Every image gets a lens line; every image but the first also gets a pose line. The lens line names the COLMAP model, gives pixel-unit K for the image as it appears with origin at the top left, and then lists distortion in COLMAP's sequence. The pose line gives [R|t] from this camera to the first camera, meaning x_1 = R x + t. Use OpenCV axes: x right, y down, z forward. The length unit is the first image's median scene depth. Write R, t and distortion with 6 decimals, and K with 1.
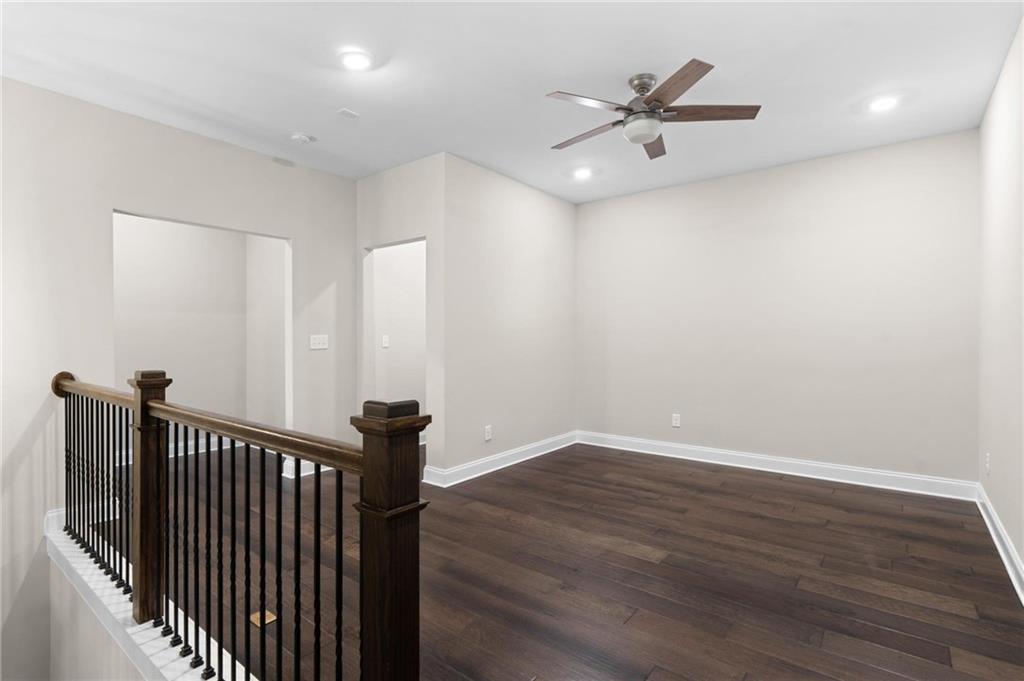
lens RADIAL K [[499.4, 0, 512.0], [0, 499.4, 340.5], [0, 0, 1]] dist [0.001456, 0.000282]
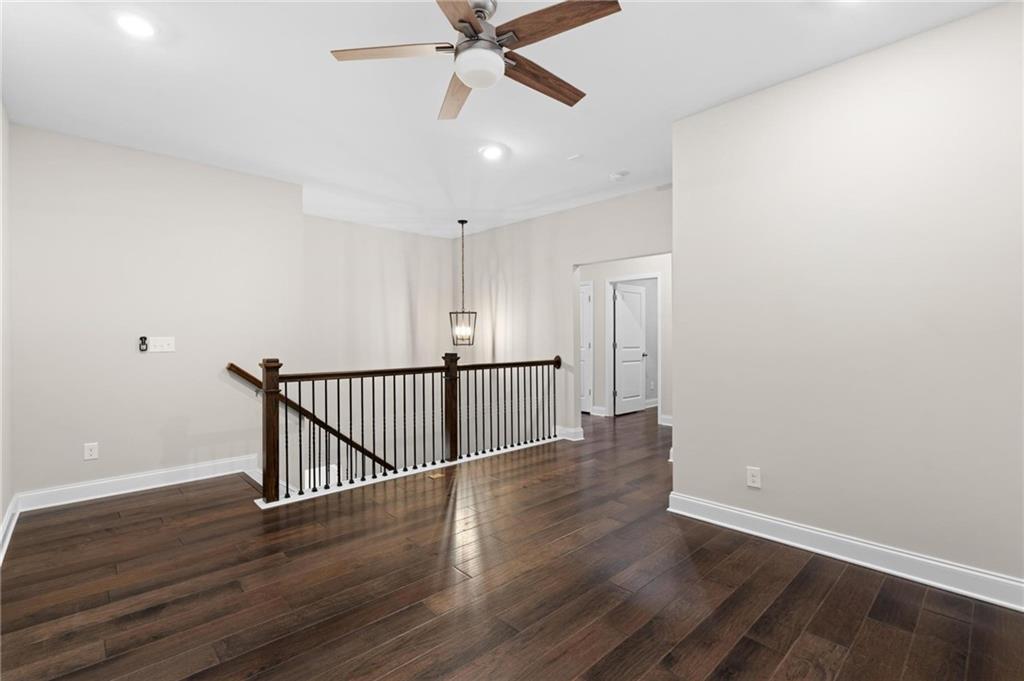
lens RADIAL K [[461.7, 0, 512.0], [0, 461.7, 340.5], [0, 0, 1]] dist [-0.000835, 0.000314]
pose [[-0.149311, 0.015145, -0.988674, 0.752913], [0.002647, 0.999885, 0.014917, -0.017472], [0.988787, -0.000390, -0.149334, 0.905570]]
